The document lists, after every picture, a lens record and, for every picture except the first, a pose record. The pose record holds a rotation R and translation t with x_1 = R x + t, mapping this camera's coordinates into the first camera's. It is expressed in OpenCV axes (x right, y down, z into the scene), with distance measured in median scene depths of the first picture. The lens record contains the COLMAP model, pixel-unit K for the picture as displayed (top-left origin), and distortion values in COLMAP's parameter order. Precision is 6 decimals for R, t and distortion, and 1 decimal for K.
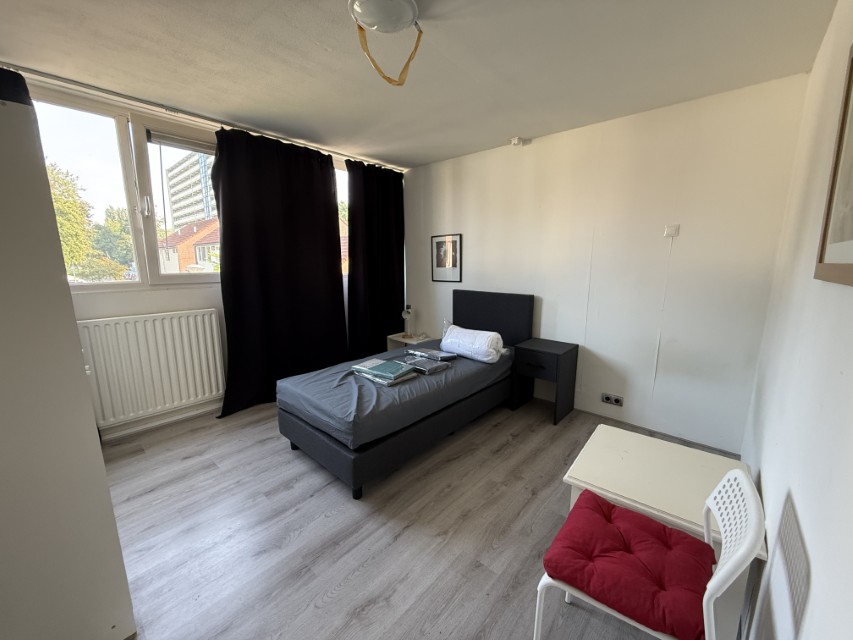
lens RADIAL K [[340.7, 0, 424.1], [0, 340.7, 321.3], [0, 0, 1]] dist [0.000236, -0.000006]
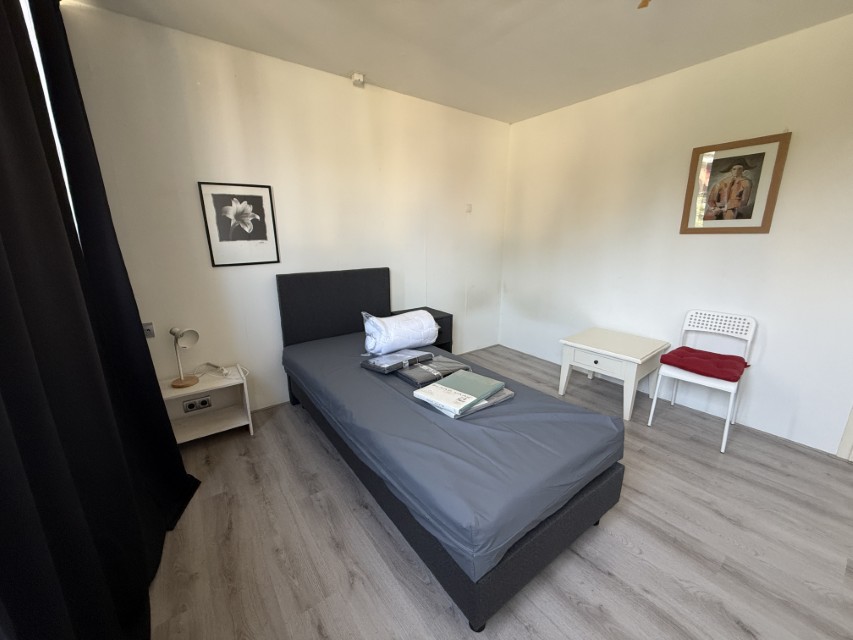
lens RADIAL K [[340.7, 0, 425.3], [0, 340.7, 320.4], [0, 0, 1]] dist [0.000236, -0.000006]
pose [[0.198014, -0.239444, 0.950503, -0.597686], [0.175800, 0.962656, 0.205882, -0.115500], [-0.964305, 0.126331, 0.232714, 0.730166]]
